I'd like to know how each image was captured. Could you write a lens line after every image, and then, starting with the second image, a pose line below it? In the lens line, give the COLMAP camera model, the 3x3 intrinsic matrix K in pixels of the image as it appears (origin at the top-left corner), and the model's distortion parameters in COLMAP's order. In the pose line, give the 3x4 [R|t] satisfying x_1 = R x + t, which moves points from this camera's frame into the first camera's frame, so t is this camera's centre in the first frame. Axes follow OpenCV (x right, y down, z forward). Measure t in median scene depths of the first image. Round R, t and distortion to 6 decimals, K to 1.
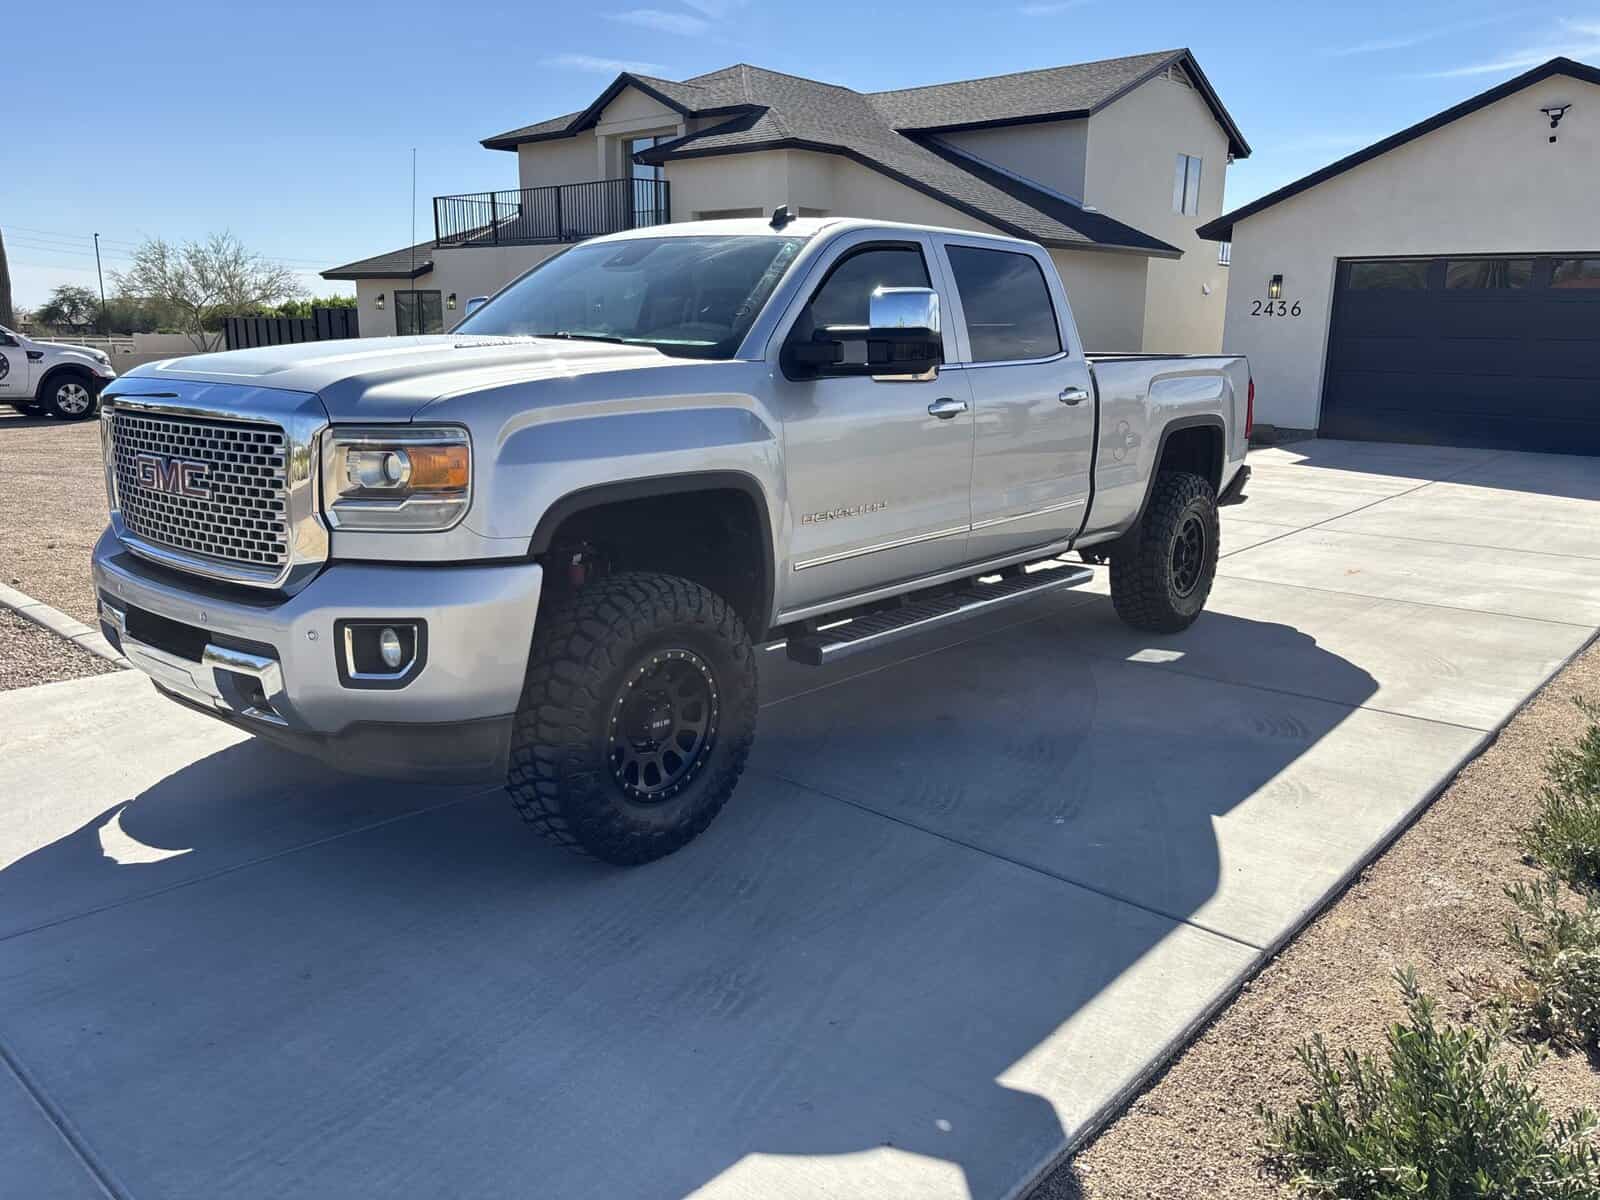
lens RADIAL K [[1221.1, 0, 798.8], [0, 1221.1, 635.1], [0, 0, 1]] dist [0.014890, 0.000173]
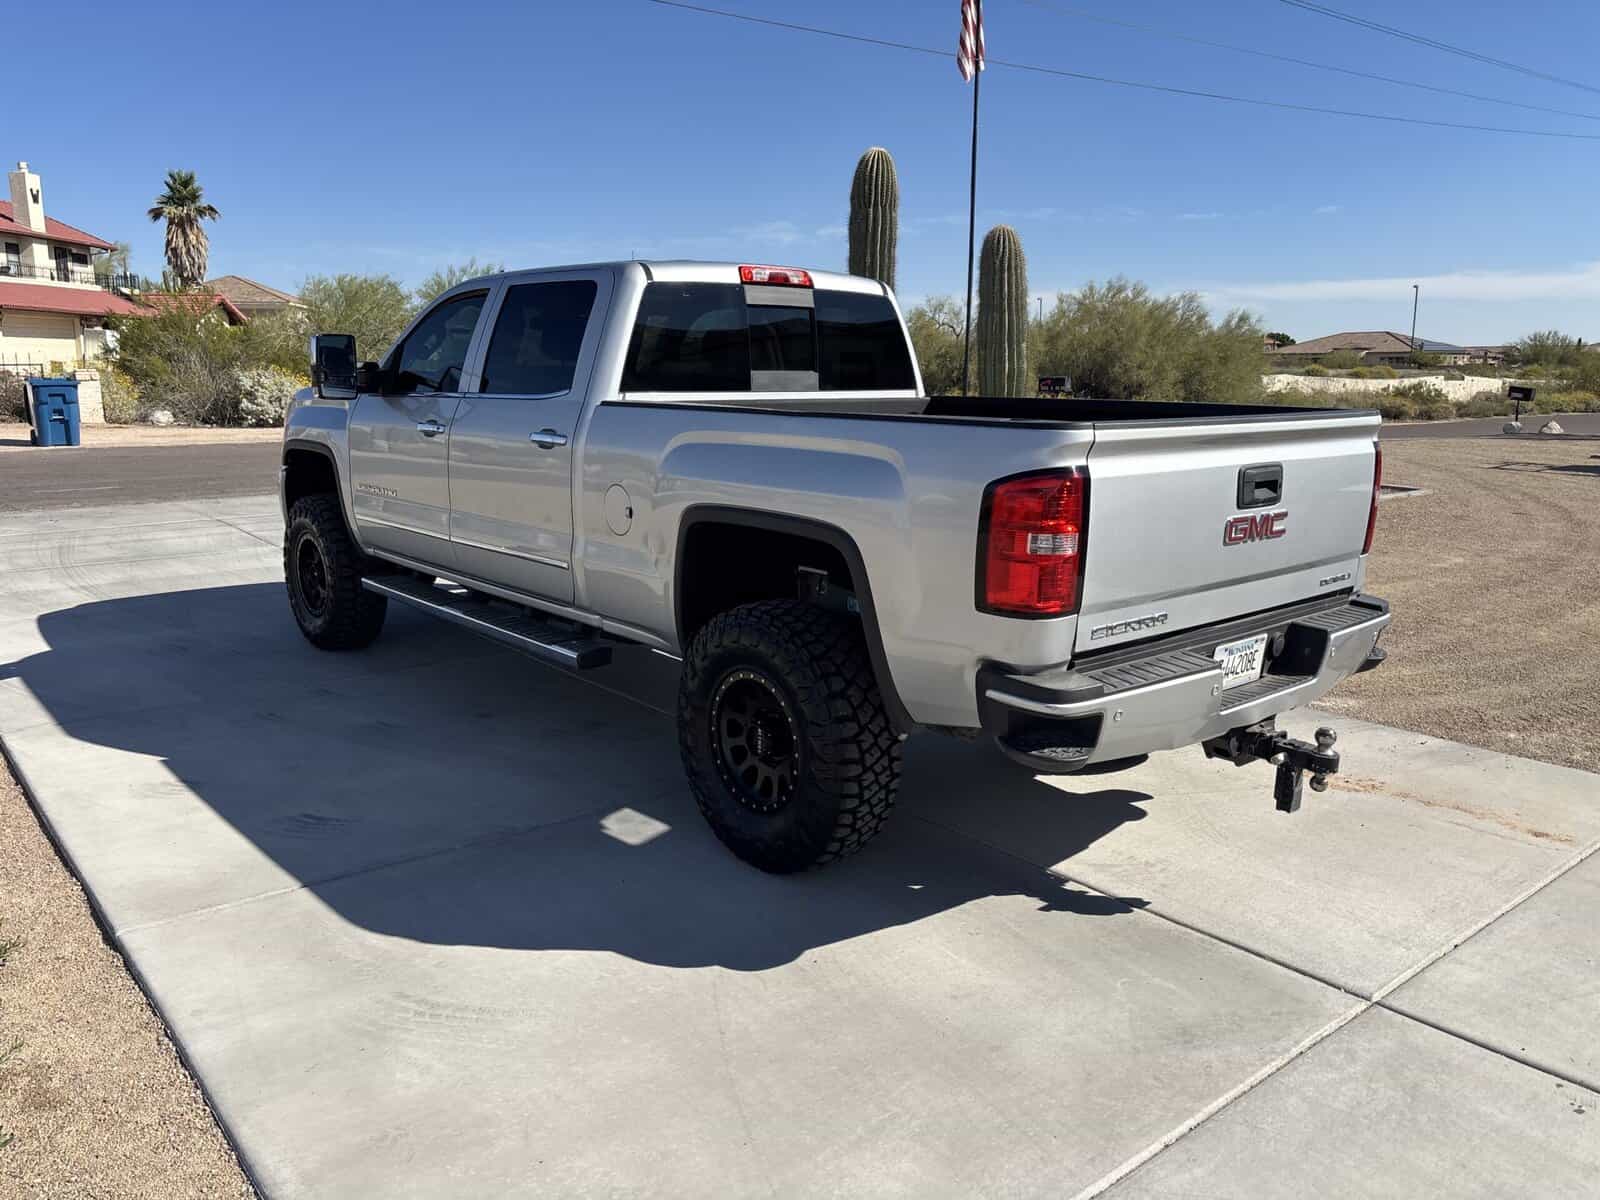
lens RADIAL K [[1214.9, 0, 800.0], [0, 1214.9, 600.0], [0, 0, 1]] dist [0.077901, -0.118024]
pose [[-0.160042, 0.183558, -0.969893, 1.113932], [-0.251375, 0.942586, 0.219869, -0.338782], [0.954566, 0.278996, -0.104711, 1.354083]]
